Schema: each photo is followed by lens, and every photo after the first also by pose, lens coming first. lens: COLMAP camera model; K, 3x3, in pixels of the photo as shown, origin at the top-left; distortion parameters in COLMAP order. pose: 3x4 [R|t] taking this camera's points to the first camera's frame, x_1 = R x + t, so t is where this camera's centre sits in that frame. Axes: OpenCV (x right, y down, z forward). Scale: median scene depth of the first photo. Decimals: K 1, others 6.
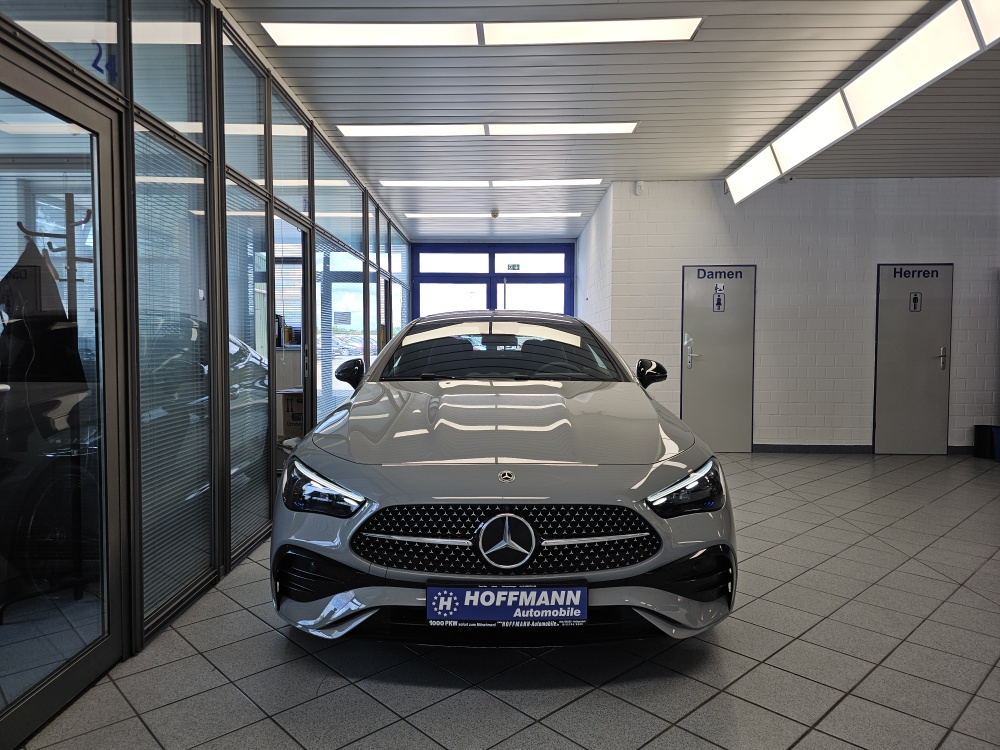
lens RADIAL K [[684.6, 0, 482.0], [0, 684.6, 376.4], [0, 0, 1]] dist [0.055351, -0.062656]
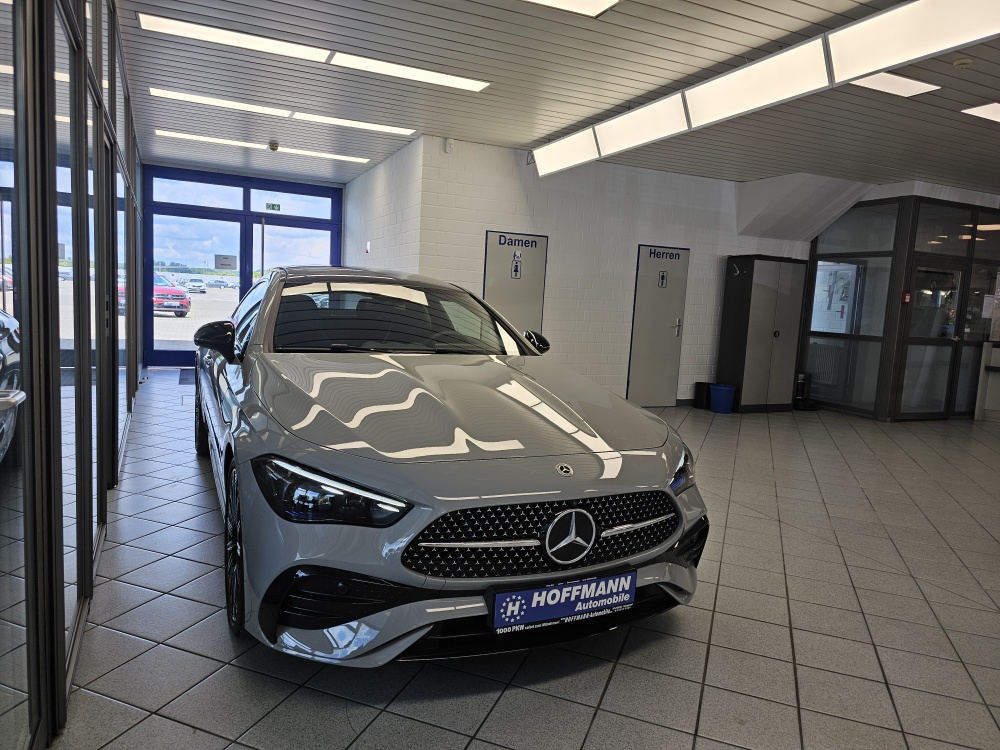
lens RADIAL K [[684.6, 0, 502.9], [0, 684.6, 382.5], [0, 0, 1]] dist [0.055351, -0.062656]
pose [[0.893228, -0.007981, 0.449533, -0.330770], [-0.030441, 0.996475, 0.078179, -0.034034], [-0.448572, -0.083516, 0.889836, 0.135041]]
